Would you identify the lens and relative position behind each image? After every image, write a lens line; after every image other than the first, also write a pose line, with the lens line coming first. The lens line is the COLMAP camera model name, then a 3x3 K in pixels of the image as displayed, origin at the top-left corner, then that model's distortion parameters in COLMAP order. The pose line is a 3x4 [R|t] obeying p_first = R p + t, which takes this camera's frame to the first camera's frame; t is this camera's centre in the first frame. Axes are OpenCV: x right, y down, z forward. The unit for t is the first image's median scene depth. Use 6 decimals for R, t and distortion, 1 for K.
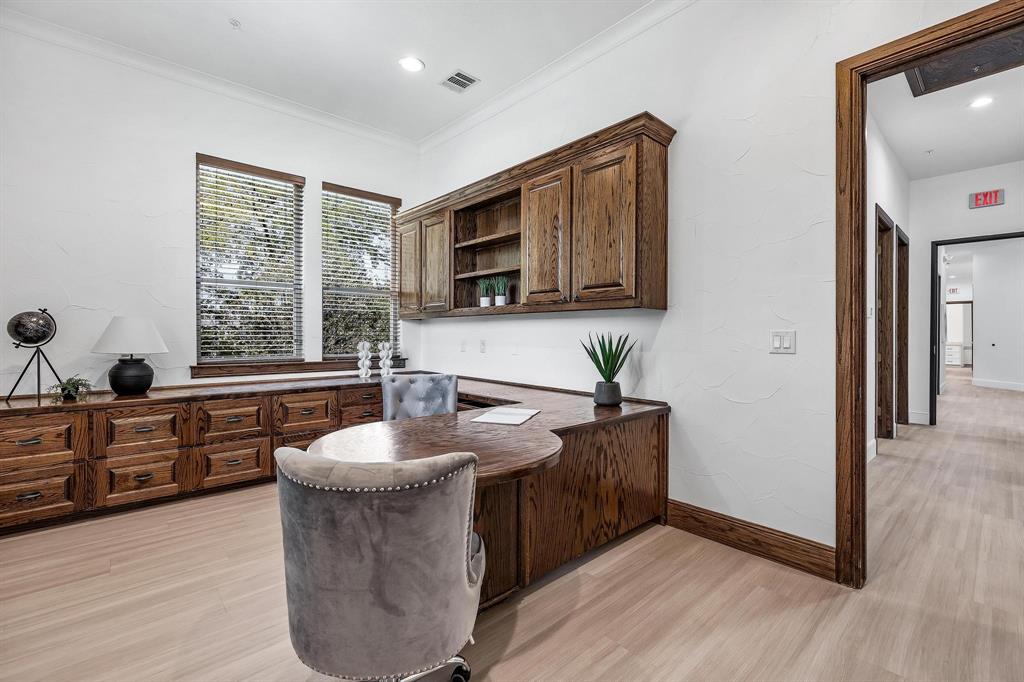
lens RADIAL K [[434.9, 0, 513.8], [0, 434.9, 337.4], [0, 0, 1]] dist [0.009520, 0.000147]
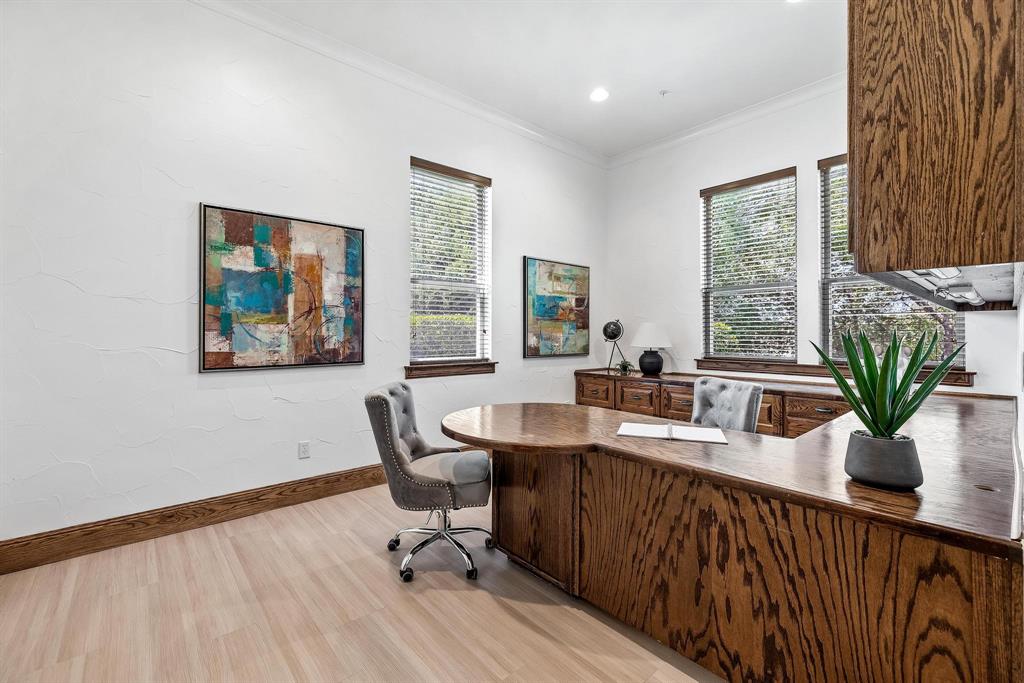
lens RADIAL K [[434.9, 0, 513.8], [0, 434.9, 337.9], [0, 0, 1]] dist [0.009520, 0.000147]
pose [[-0.007506, 0.004477, -0.999962, 0.627958], [-0.007680, 0.999960, 0.004535, 0.001402], [0.999942, 0.007713, -0.007472, 0.553692]]
